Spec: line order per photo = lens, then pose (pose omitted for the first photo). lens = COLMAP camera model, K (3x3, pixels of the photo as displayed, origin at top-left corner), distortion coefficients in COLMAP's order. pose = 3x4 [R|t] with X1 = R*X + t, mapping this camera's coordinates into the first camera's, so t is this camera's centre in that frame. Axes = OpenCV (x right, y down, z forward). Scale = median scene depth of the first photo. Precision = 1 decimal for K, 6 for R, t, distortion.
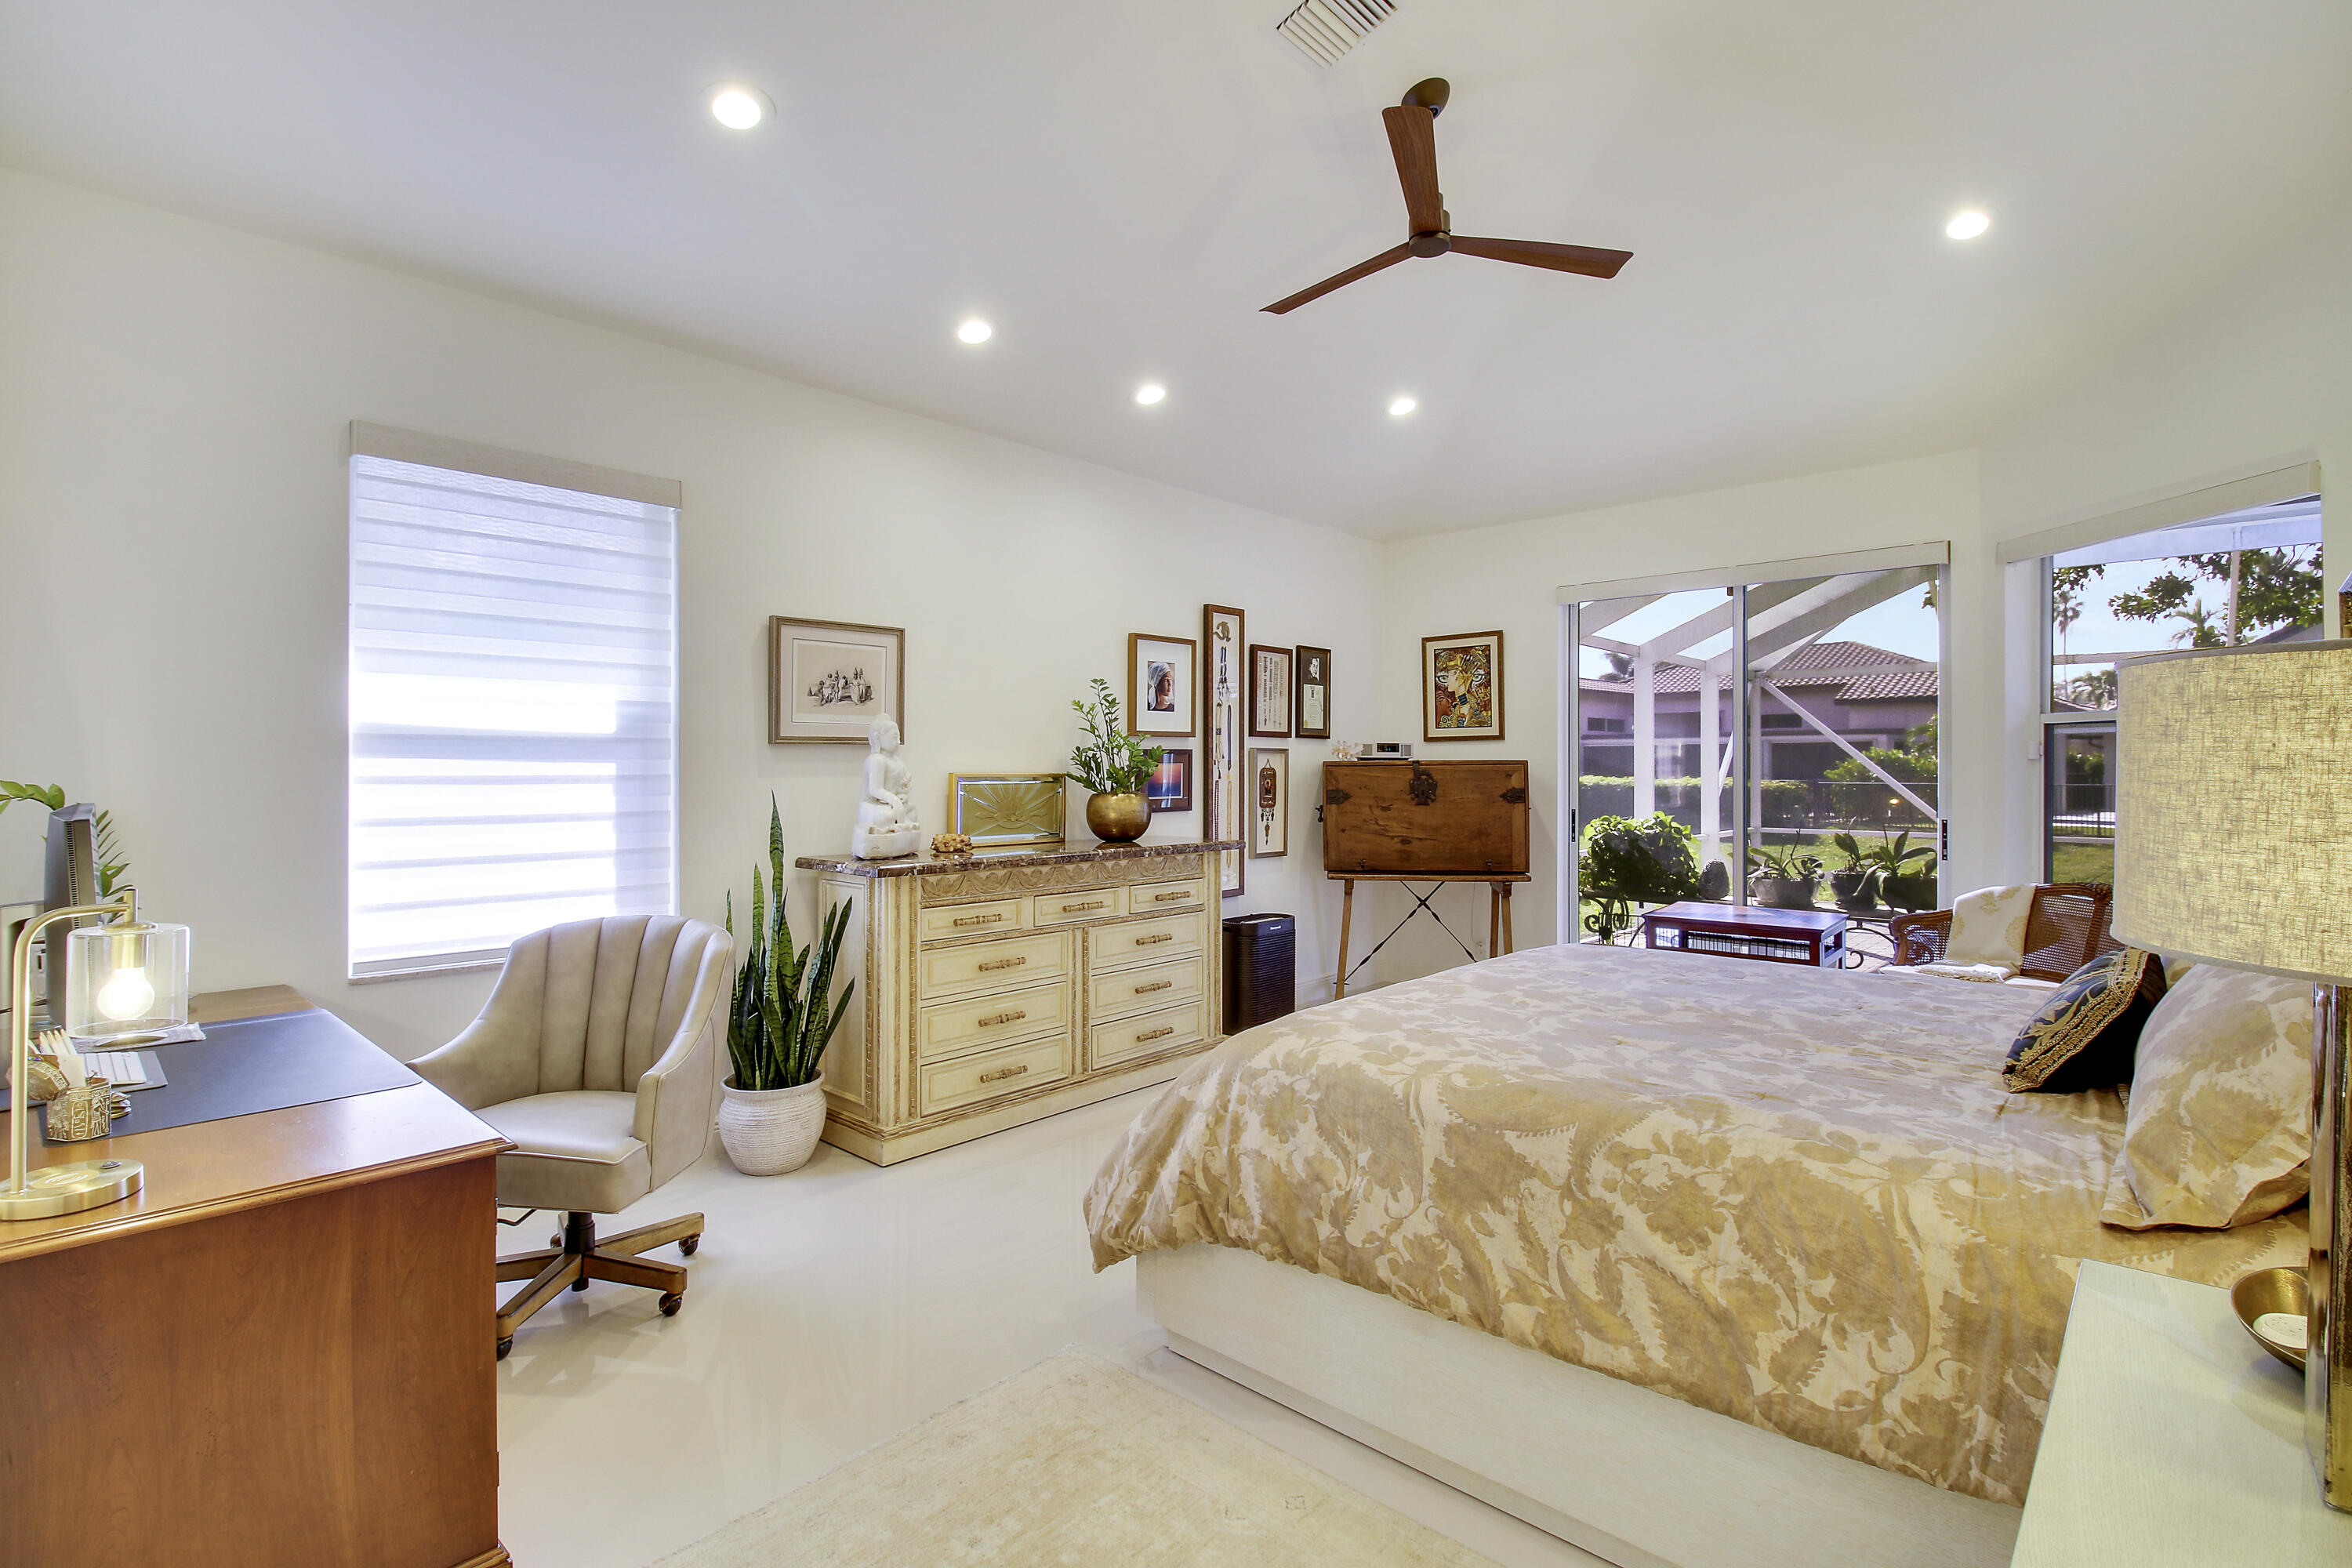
lens RADIAL K [[1093.5, 0, 1262.4], [0, 1093.5, 769.4], [0, 0, 1]] dist [0.001998, -0.012921]
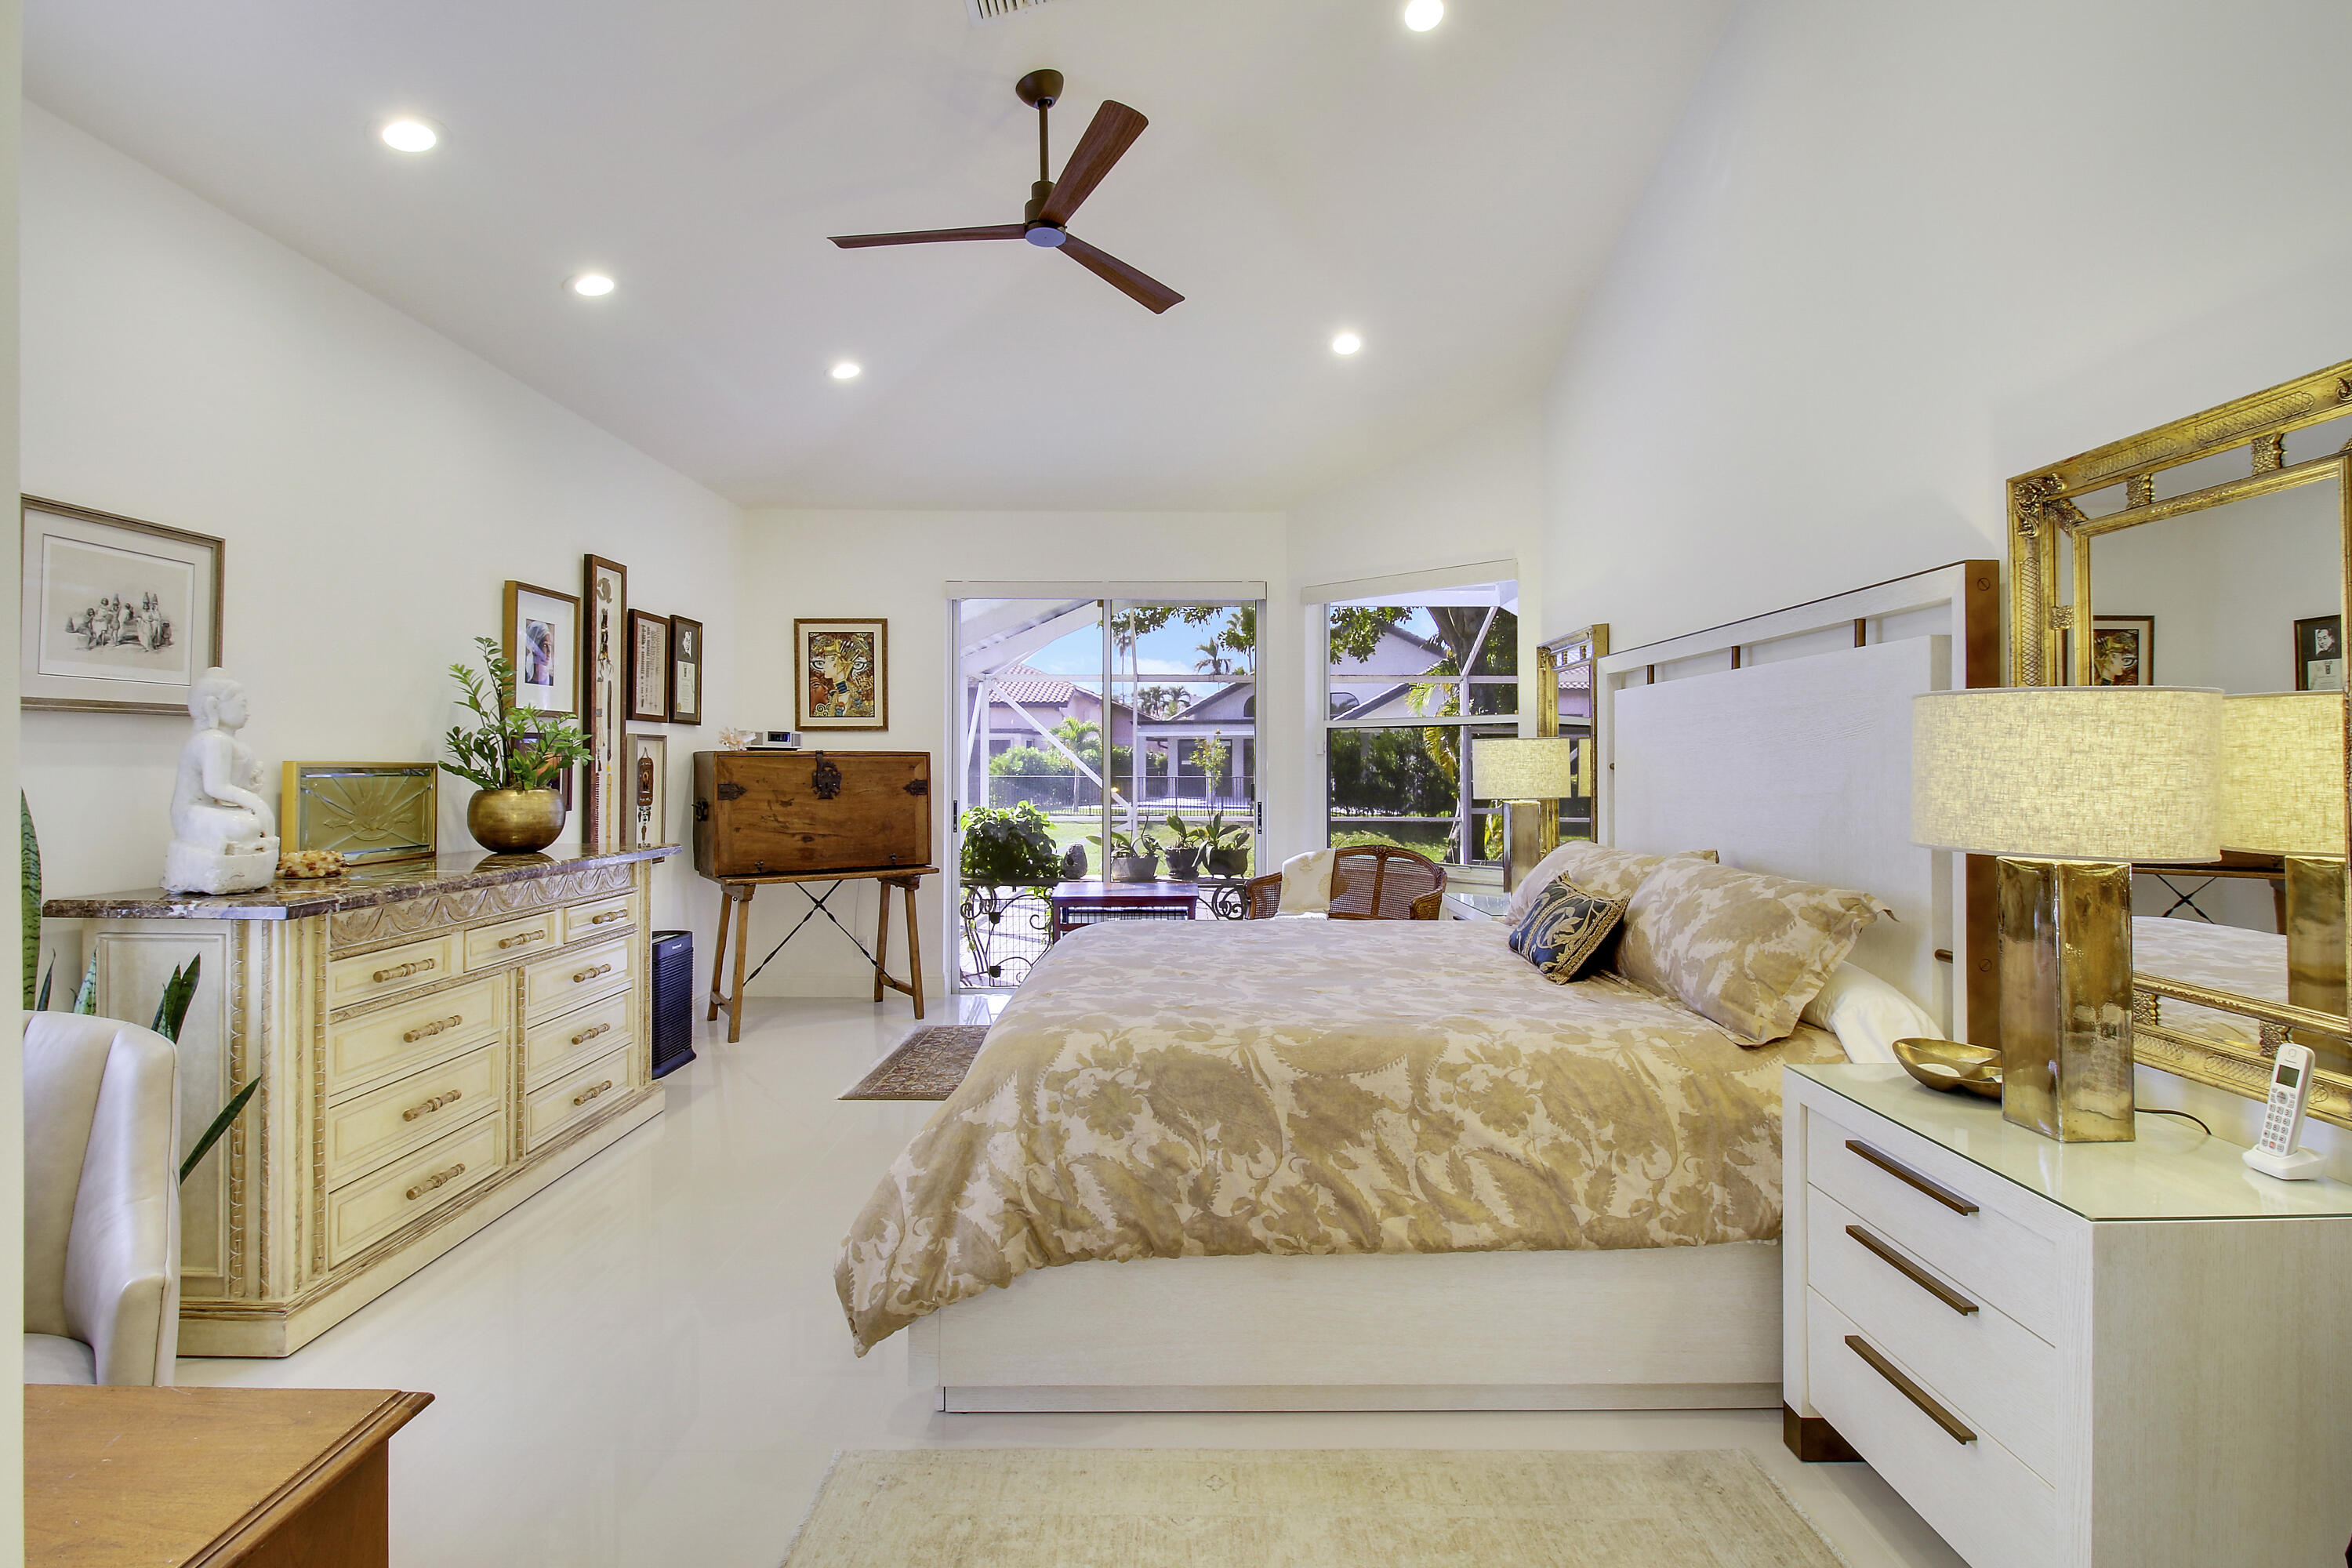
lens RADIAL K [[1093.5, 0, 1191.7], [0, 1093.5, 763.3], [0, 0, 1]] dist [0.001998, -0.012921]
pose [[0.747927, 0.002852, 0.663775, -0.366880], [-0.001580, 0.999996, -0.002516, 0.006448], [-0.663779, 0.000833, 0.747928, 0.147012]]
